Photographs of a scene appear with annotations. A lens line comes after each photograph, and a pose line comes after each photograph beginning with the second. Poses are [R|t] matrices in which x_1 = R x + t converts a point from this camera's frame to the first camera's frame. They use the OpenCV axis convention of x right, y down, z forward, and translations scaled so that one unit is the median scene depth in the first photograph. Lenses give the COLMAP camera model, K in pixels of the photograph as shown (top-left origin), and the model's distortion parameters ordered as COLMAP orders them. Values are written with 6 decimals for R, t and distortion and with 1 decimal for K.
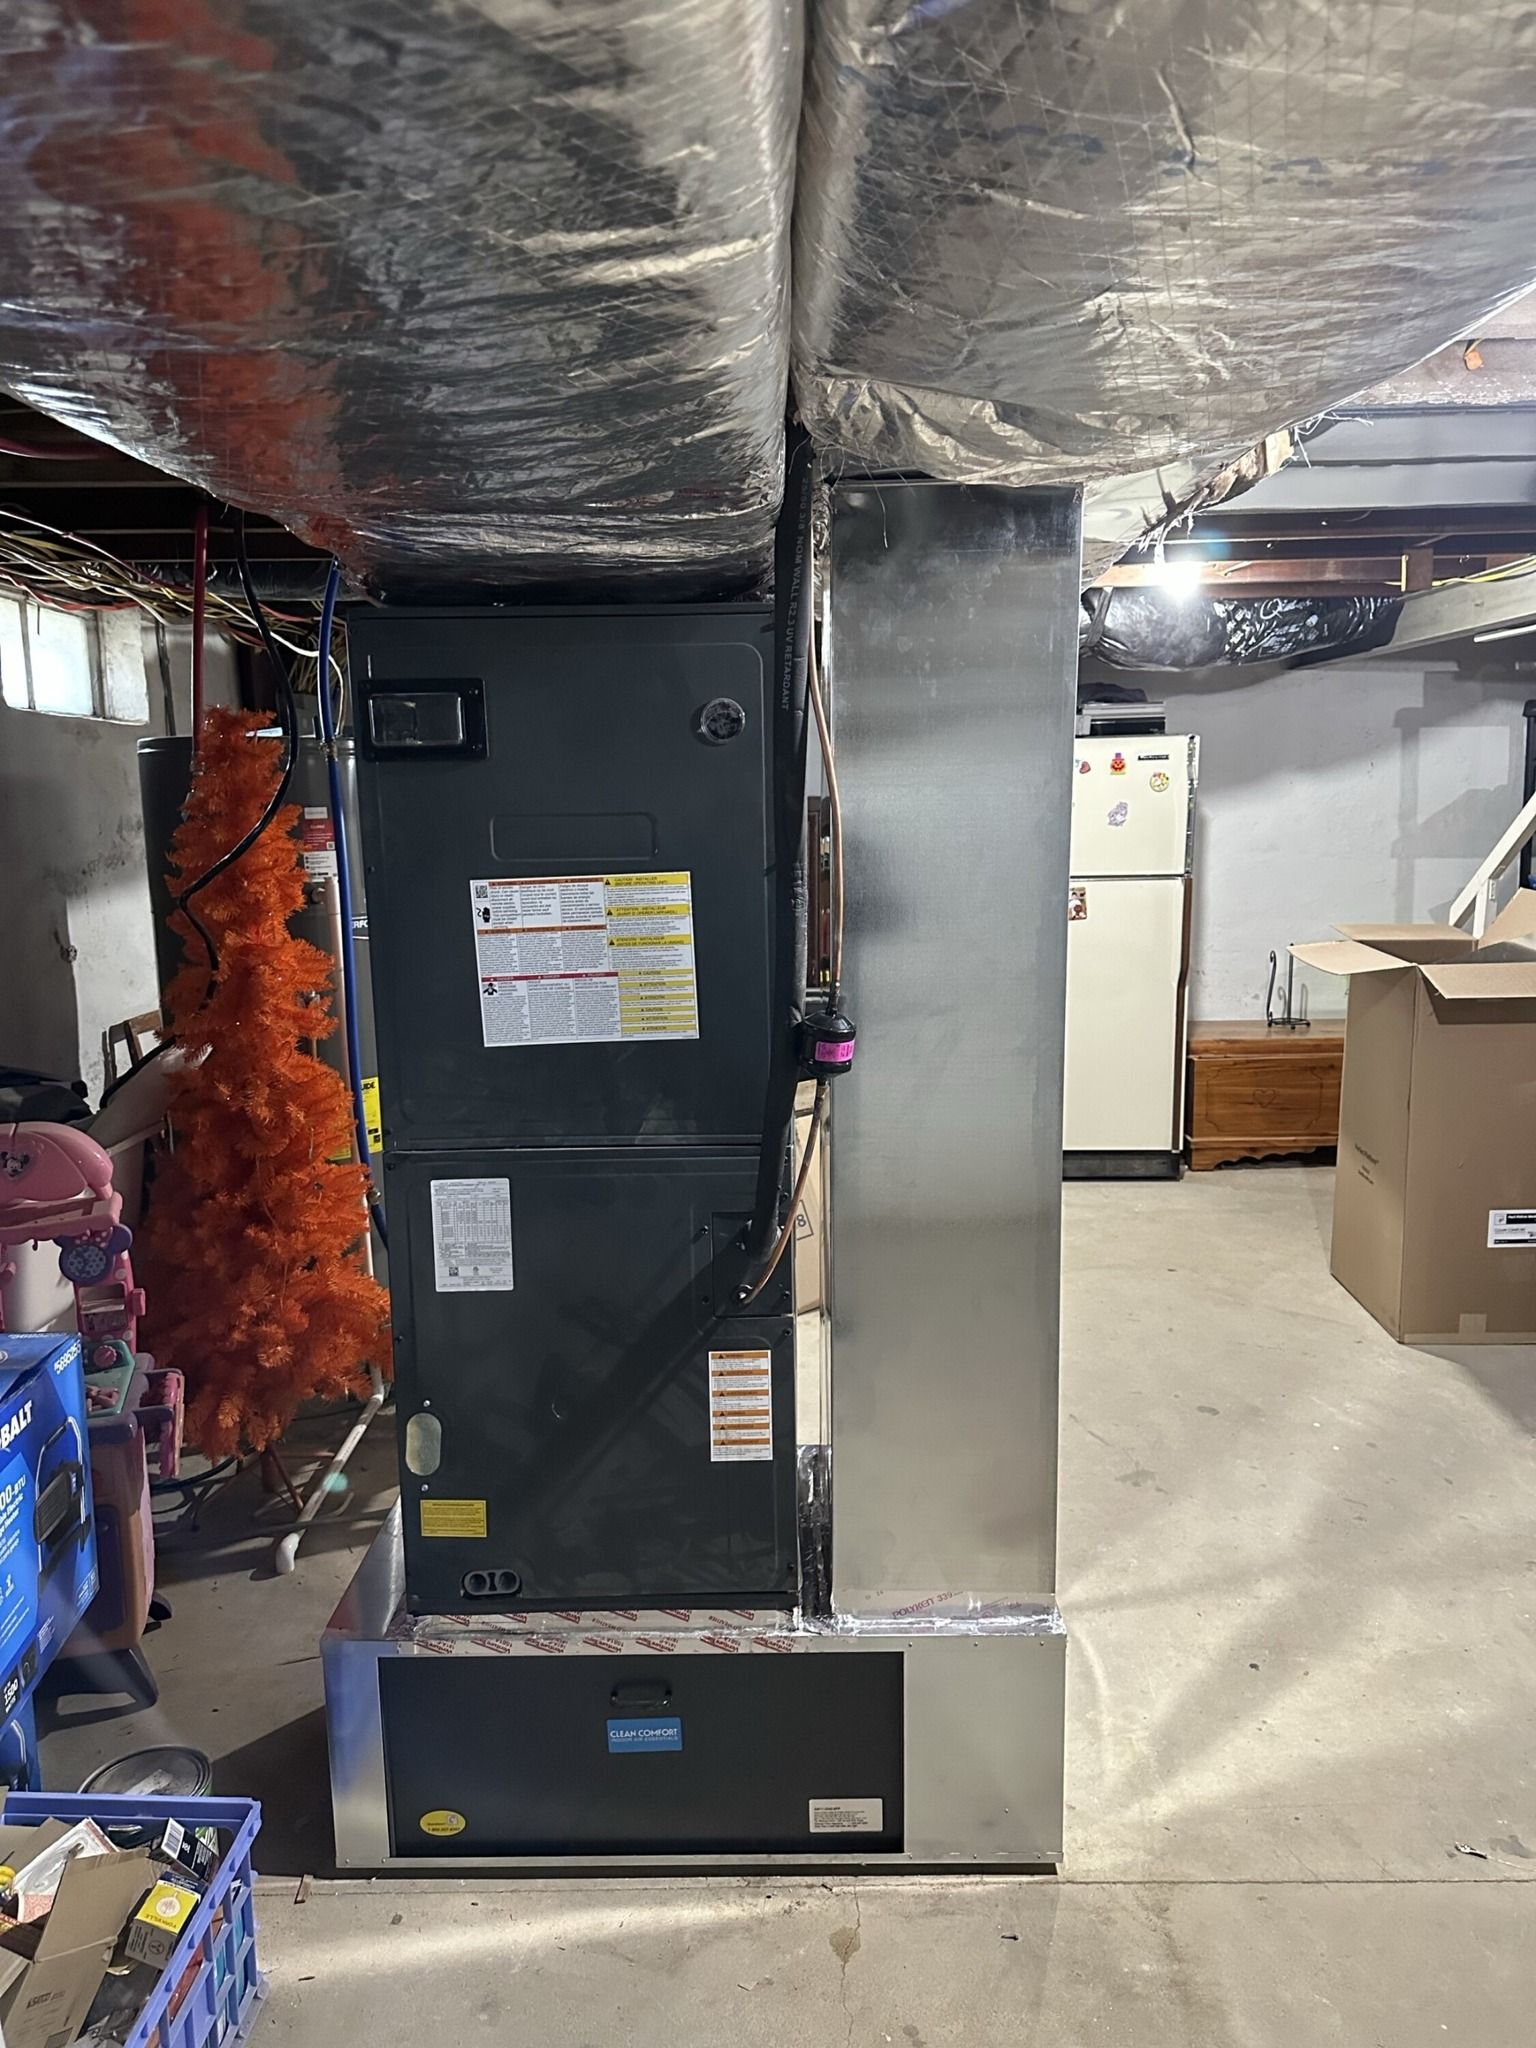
lens RADIAL K [[1455.8, 0, 766.9], [0, 1455.8, 1018.5], [0, 0, 1]] dist [0.026353, -0.003482]
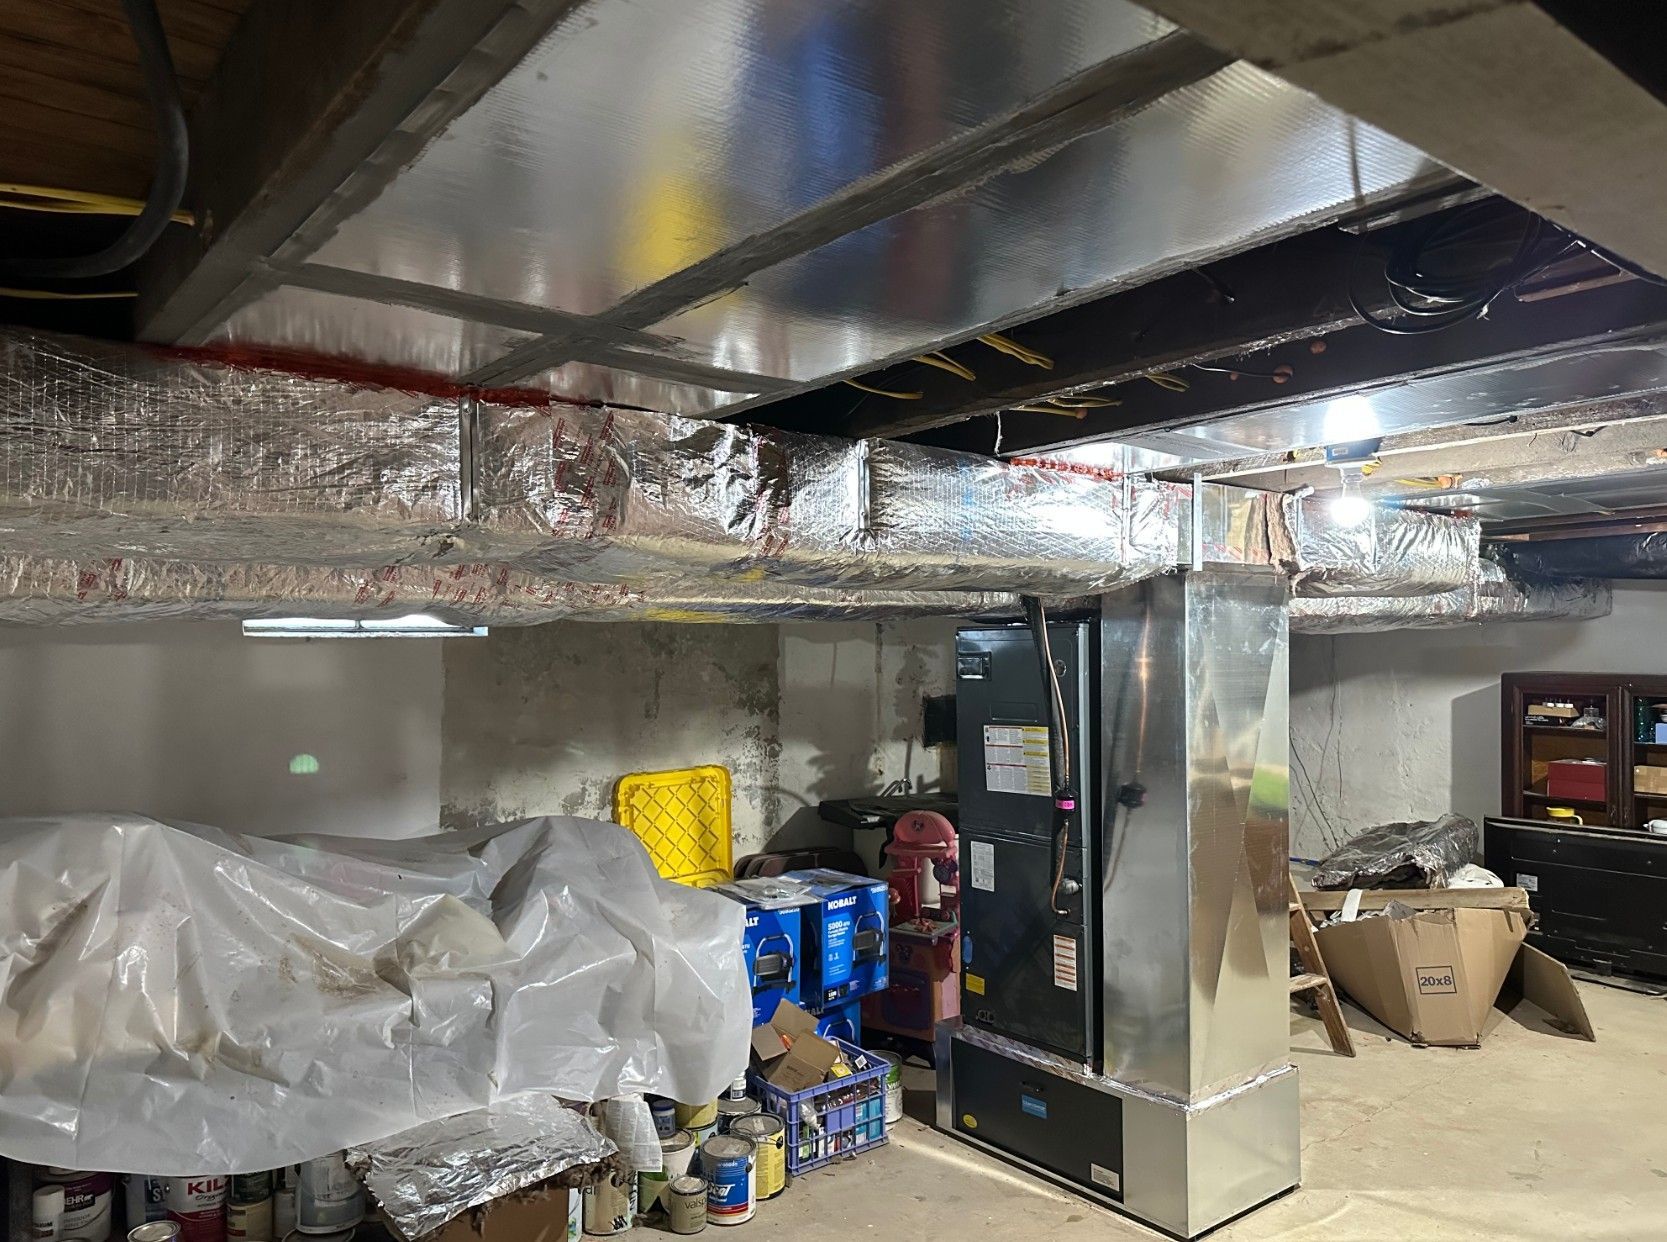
lens RADIAL K [[1185.0, 0, 832.2], [0, 1185.0, 627.0], [0, 0, 1]] dist [0.026353, -0.003482]
pose [[0.636663, 0.005217, -0.771125, 1.154425], [-0.122265, 0.988011, -0.094261, -0.032121], [0.761388, 0.154294, 0.629668, -0.519992]]
